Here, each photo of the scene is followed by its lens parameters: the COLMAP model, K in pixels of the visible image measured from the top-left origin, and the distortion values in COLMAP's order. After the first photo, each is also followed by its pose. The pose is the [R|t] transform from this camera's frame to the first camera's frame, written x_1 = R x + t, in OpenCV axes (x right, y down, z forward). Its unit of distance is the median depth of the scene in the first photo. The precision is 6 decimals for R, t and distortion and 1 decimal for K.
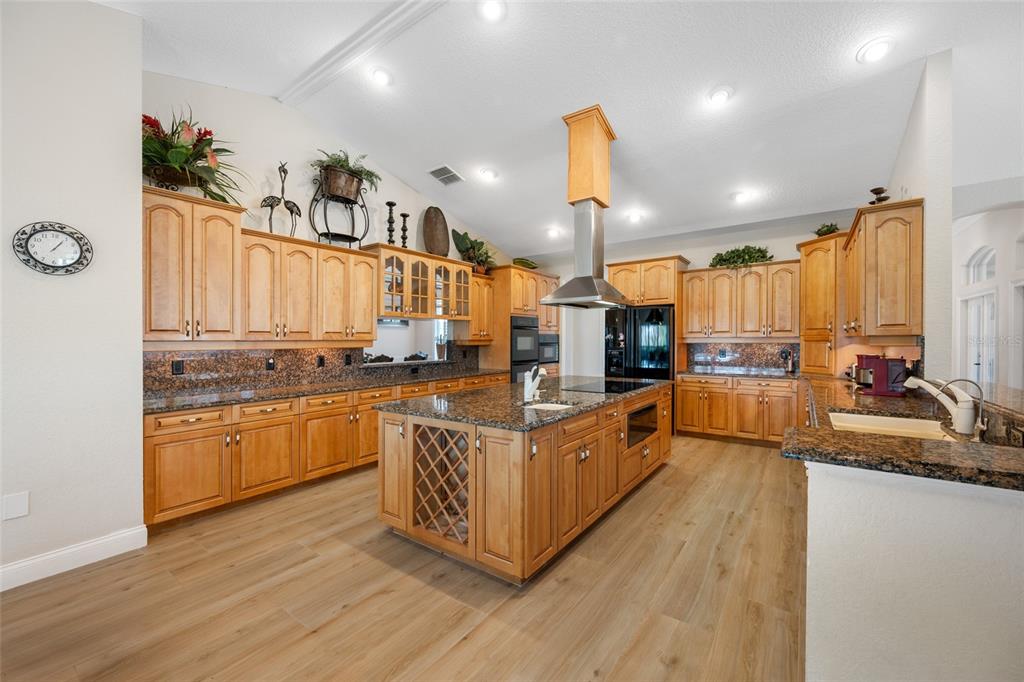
lens RADIAL K [[407.8, 0, 502.3], [0, 407.8, 343.0], [0, 0, 1]] dist [0.007788, -0.001352]
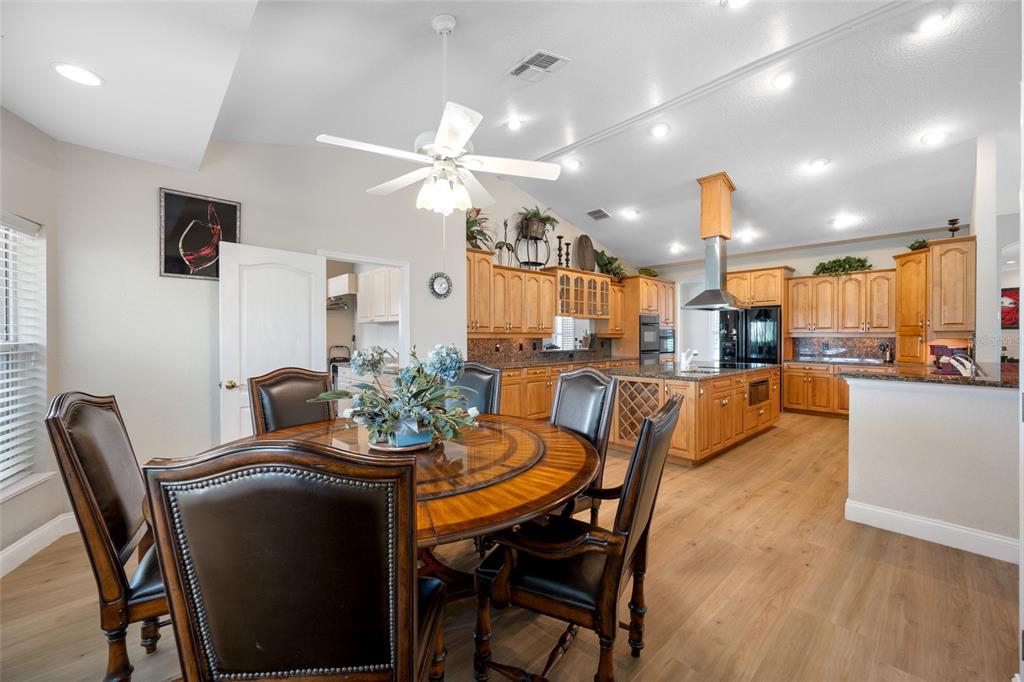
lens RADIAL K [[407.8, 0, 509.0], [0, 407.8, 332.1], [0, 0, 1]] dist [0.007788, -0.001352]
pose [[0.983749, 0.004656, -0.179490, -0.194214], [-0.007296, 0.999875, -0.014055, 0.010237], [0.179402, 0.015136, 0.983659, -0.425405]]
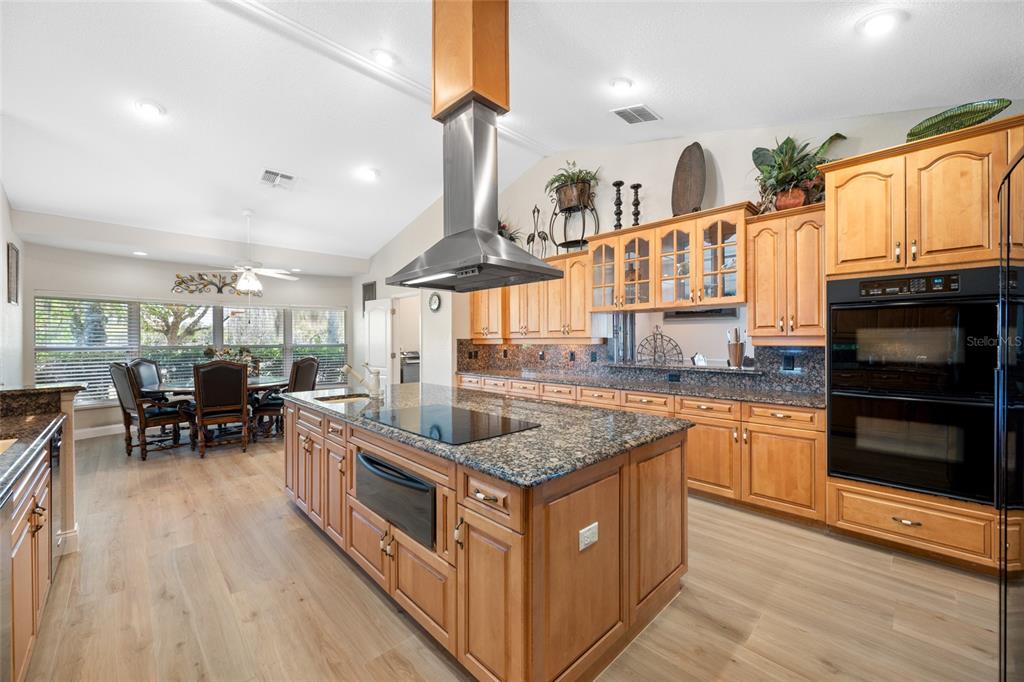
lens RADIAL K [[407.8, 0, 516.3], [0, 407.8, 332.9], [0, 0, 1]] dist [0.007788, -0.001352]
pose [[-0.164260, -0.008059, -0.986384, 0.640344], [-0.002176, 0.999967, -0.007807, -0.009728], [0.986415, 0.000864, -0.164273, 0.936169]]
